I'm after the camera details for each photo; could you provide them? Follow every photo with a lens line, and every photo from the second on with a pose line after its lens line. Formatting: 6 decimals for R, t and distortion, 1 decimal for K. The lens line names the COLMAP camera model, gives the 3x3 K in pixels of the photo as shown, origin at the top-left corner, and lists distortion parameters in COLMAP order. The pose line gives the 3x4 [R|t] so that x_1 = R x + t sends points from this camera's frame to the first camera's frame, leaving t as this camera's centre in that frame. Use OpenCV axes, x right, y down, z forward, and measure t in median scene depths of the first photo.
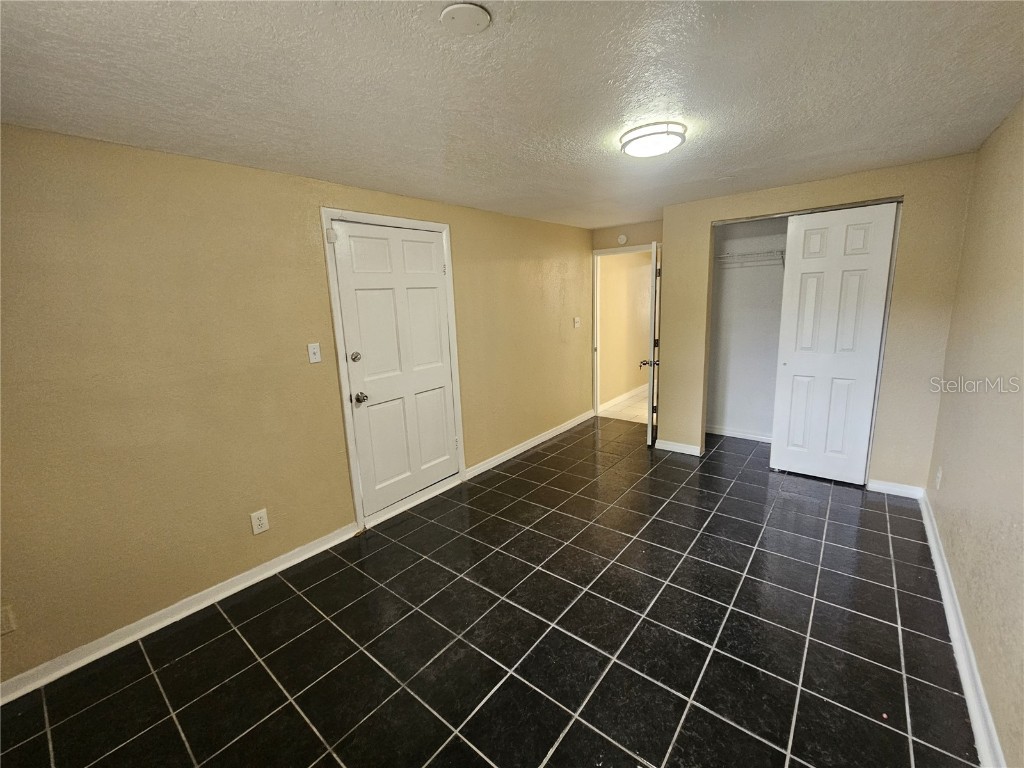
lens RADIAL K [[423.7, 0, 509.0], [0, 423.7, 380.2], [0, 0, 1]] dist [-0.000134, 0.000402]
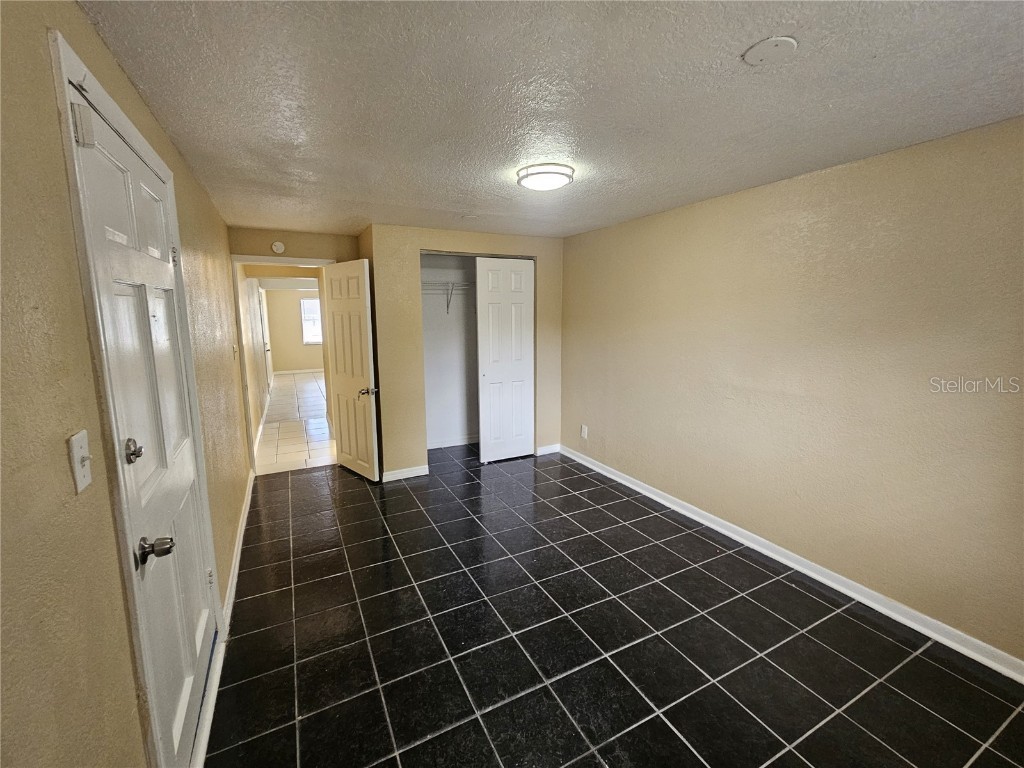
lens RADIAL K [[447.3, 0, 512.0], [0, 447.3, 361.8], [0, 0, 1]] dist [0.015887, -0.000056]
pose [[0.393109, -0.067923, 0.916980, -0.508568], [0.161307, 0.986896, 0.003950, -0.067739], [-0.905232, 0.146362, 0.398915, 0.403202]]
